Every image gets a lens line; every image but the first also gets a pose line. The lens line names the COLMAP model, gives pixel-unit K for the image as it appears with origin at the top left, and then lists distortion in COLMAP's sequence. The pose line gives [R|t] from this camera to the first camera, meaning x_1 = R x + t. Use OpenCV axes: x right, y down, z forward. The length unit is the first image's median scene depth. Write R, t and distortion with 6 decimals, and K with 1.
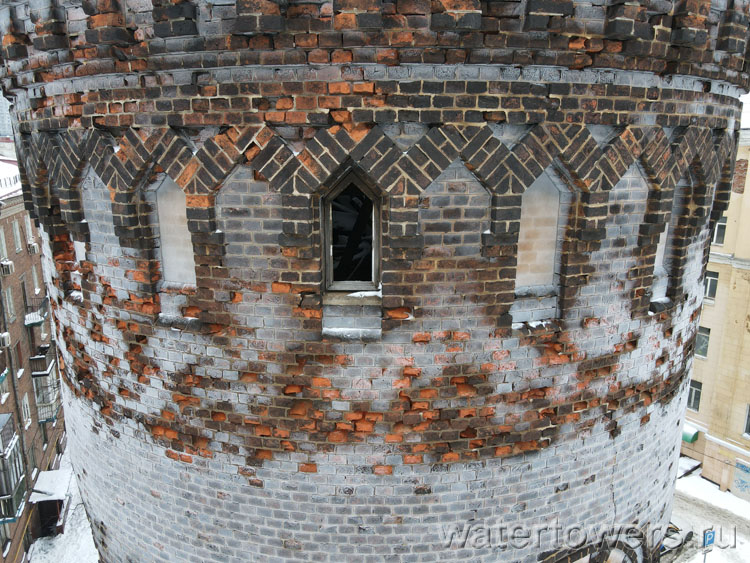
lens RADIAL K [[571.2, 0, 369.8], [0, 571.2, 279.9], [0, 0, 1]] dist [0.032635, -0.009432]
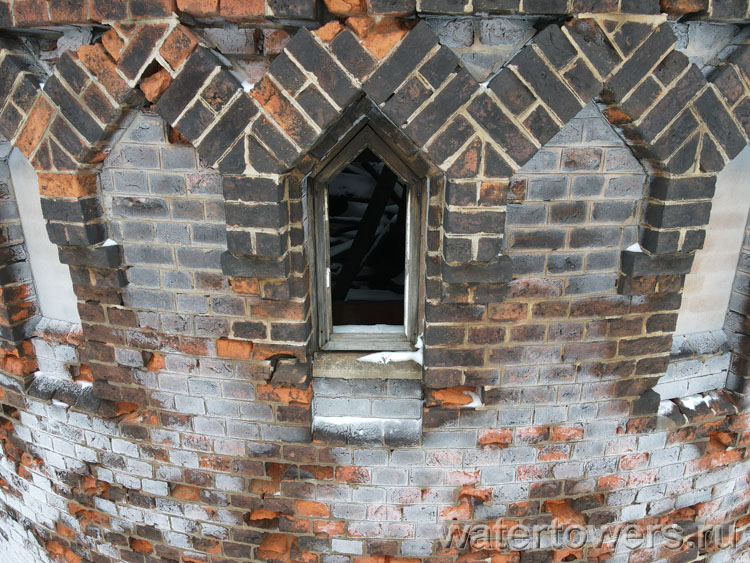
lens RADIAL K [[571.2, 0, 380.8], [0, 571.2, 286.4], [0, 0, 1]] dist [0.032635, -0.009432]
pose [[0.999998, 0.001997, -0.000506, -0.018431], [-0.001940, 0.995484, 0.094913, -0.095650], [0.000693, -0.094912, 0.995485, 0.479896]]
